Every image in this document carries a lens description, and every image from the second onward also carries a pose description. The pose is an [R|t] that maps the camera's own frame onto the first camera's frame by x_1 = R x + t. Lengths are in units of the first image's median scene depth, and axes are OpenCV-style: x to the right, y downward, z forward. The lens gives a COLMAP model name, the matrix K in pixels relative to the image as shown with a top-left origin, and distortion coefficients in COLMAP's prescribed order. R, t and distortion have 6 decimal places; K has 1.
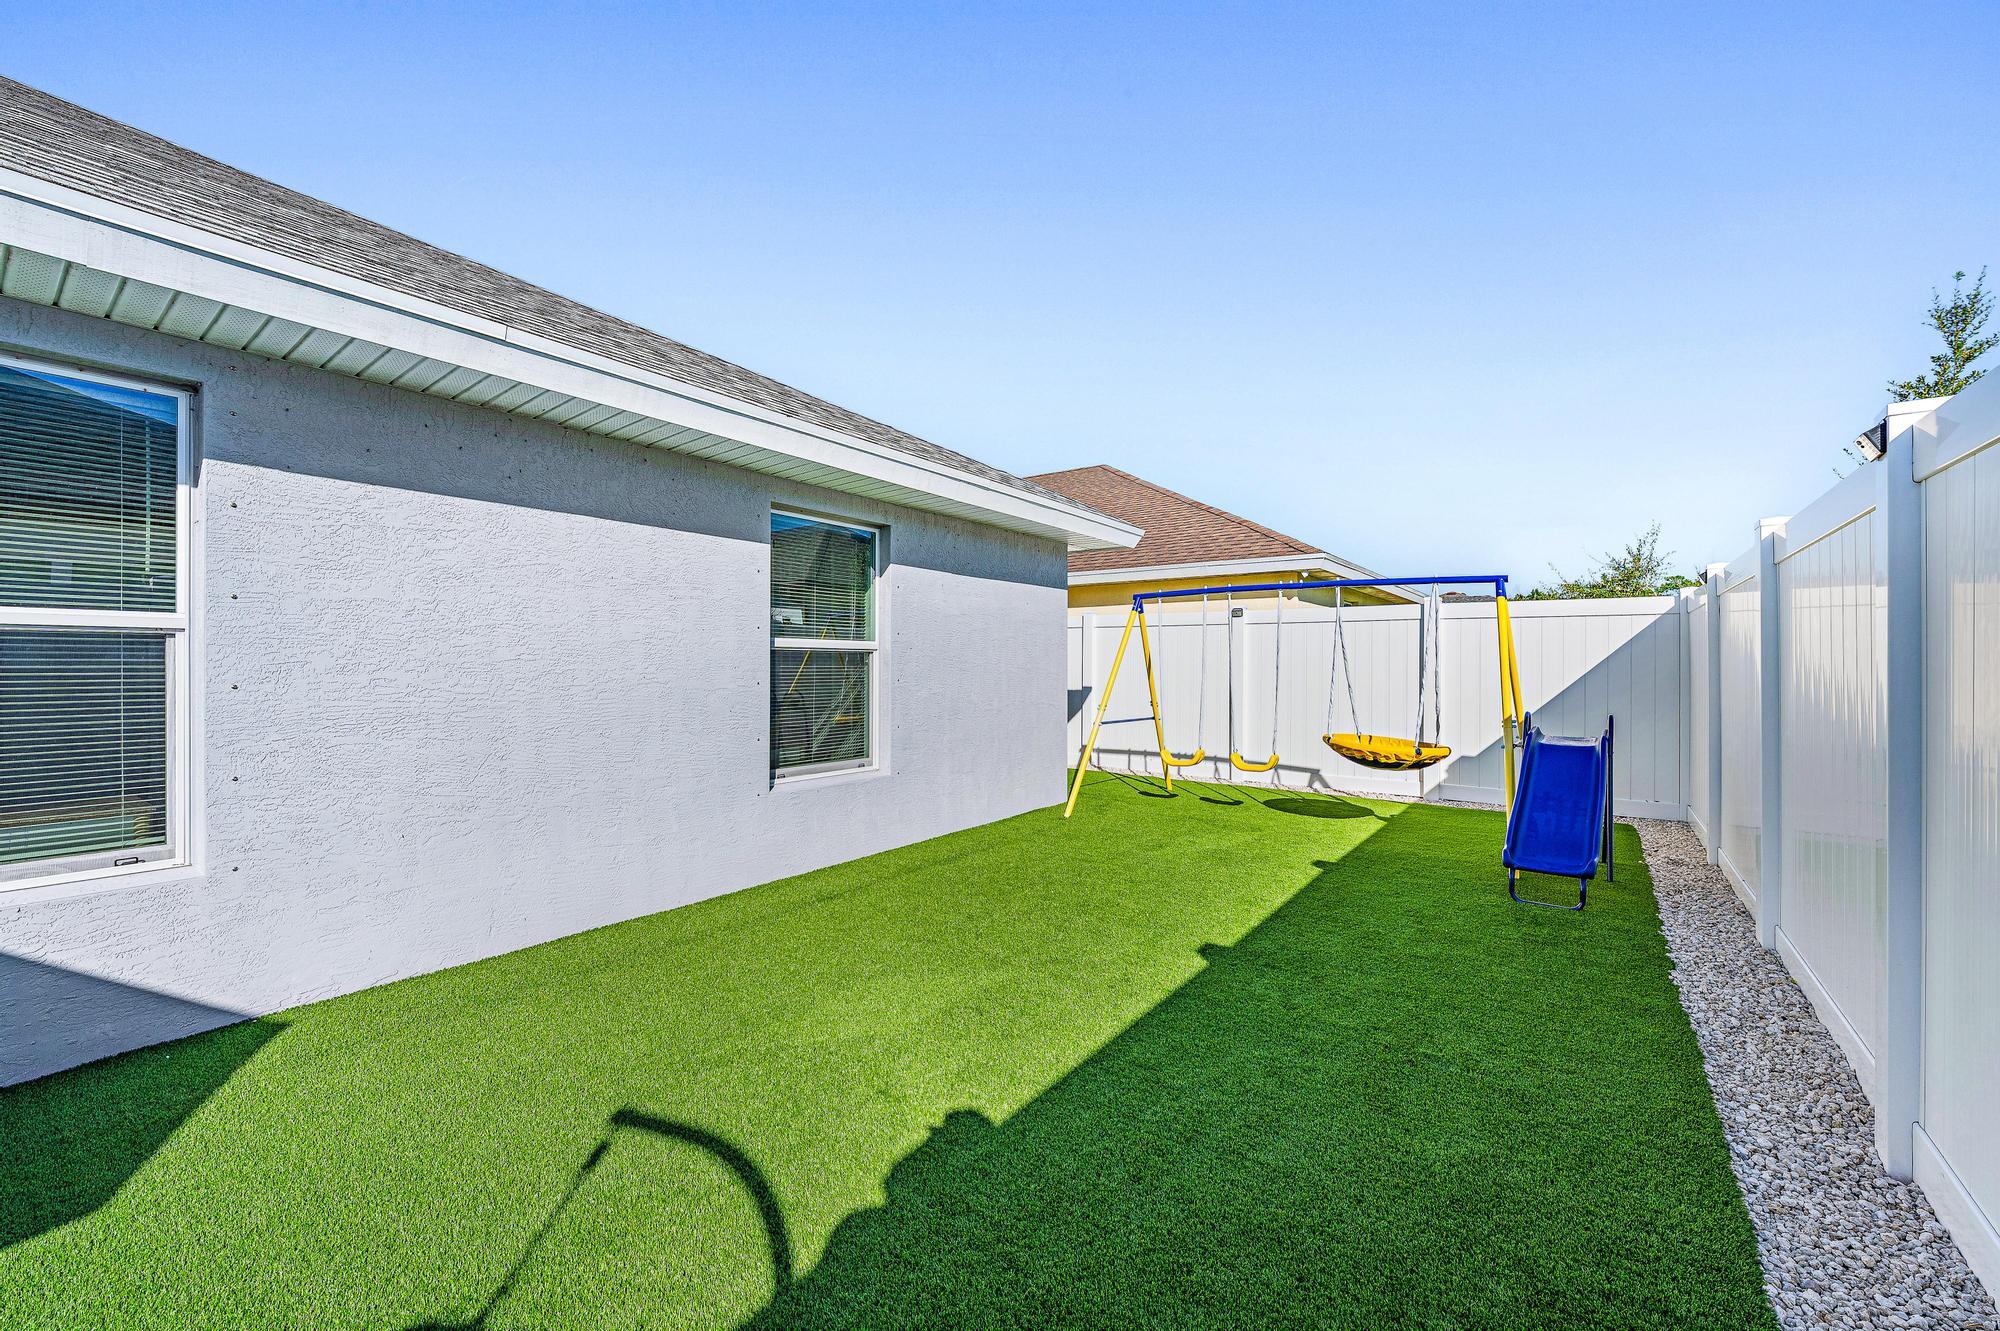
lens RADIAL K [[772.6, 0, 996.4], [0, 772.6, 669.6], [0, 0, 1]] dist [0.001090, 0.000201]
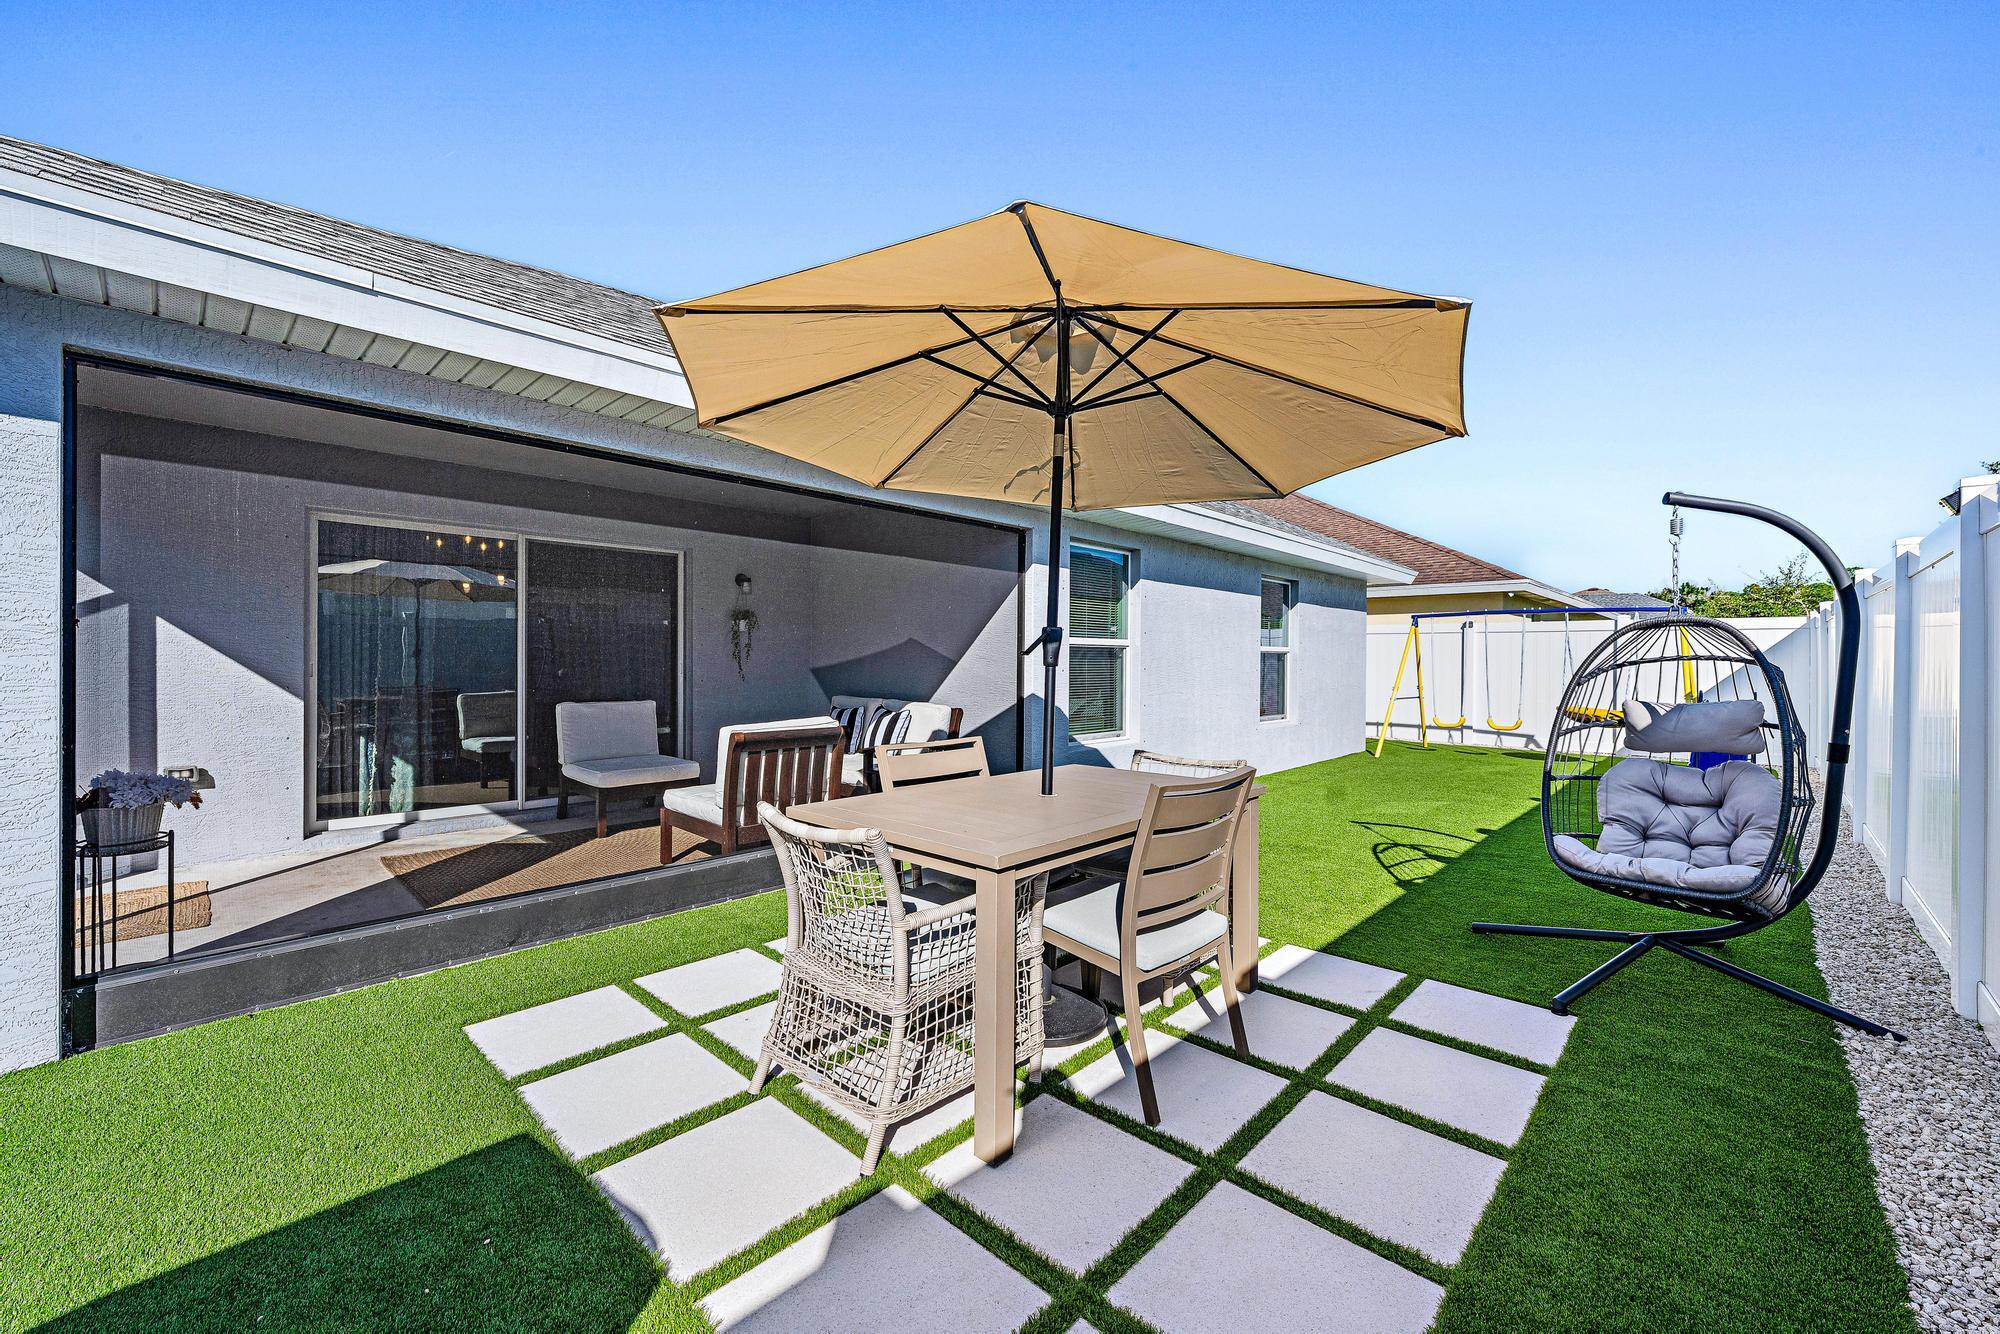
lens RADIAL K [[771.3, 0, 1009.7], [0, 771.3, 668.6], [0, 0, 1]] dist [-0.001553, 0.000583]
pose [[0.994295, 0.004668, -0.106563, -0.270652], [-0.003954, 0.999968, 0.006912, 0.003215], [0.106592, -0.006452, 0.994282, -0.368576]]
